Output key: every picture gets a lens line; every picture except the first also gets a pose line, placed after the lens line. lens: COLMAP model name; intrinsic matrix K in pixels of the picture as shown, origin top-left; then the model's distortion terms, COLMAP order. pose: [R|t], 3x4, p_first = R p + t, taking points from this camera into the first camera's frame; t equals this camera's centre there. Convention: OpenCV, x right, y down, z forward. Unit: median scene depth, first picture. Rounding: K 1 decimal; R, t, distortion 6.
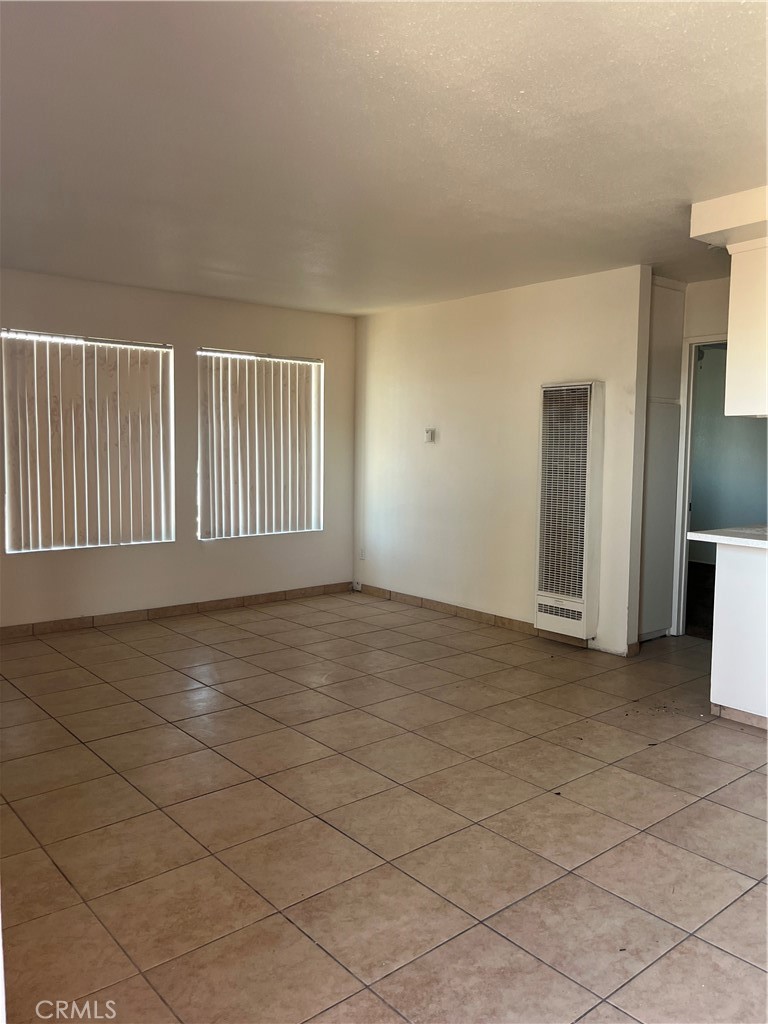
lens RADIAL K [[784.5, 0, 384.0], [0, 784.5, 512.0], [0, 0, 1]] dist [0.006640, 0.002564]
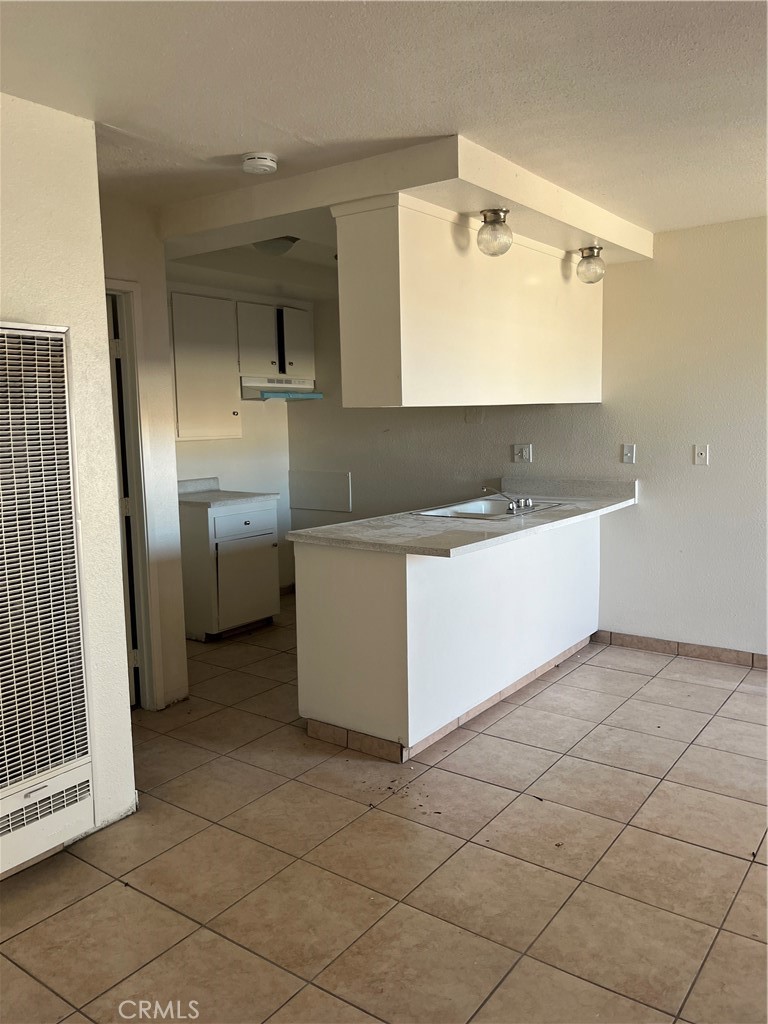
lens RADIAL K [[784.5, 0, 384.0], [0, 784.5, 512.0], [0, 0, 1]] dist [0.006640, 0.002564]
pose [[-0.239546, -0.126963, 0.962548, -0.326247], [0.104366, 0.982301, 0.155542, -0.127127], [-0.965259, 0.137717, -0.222055, 1.110636]]
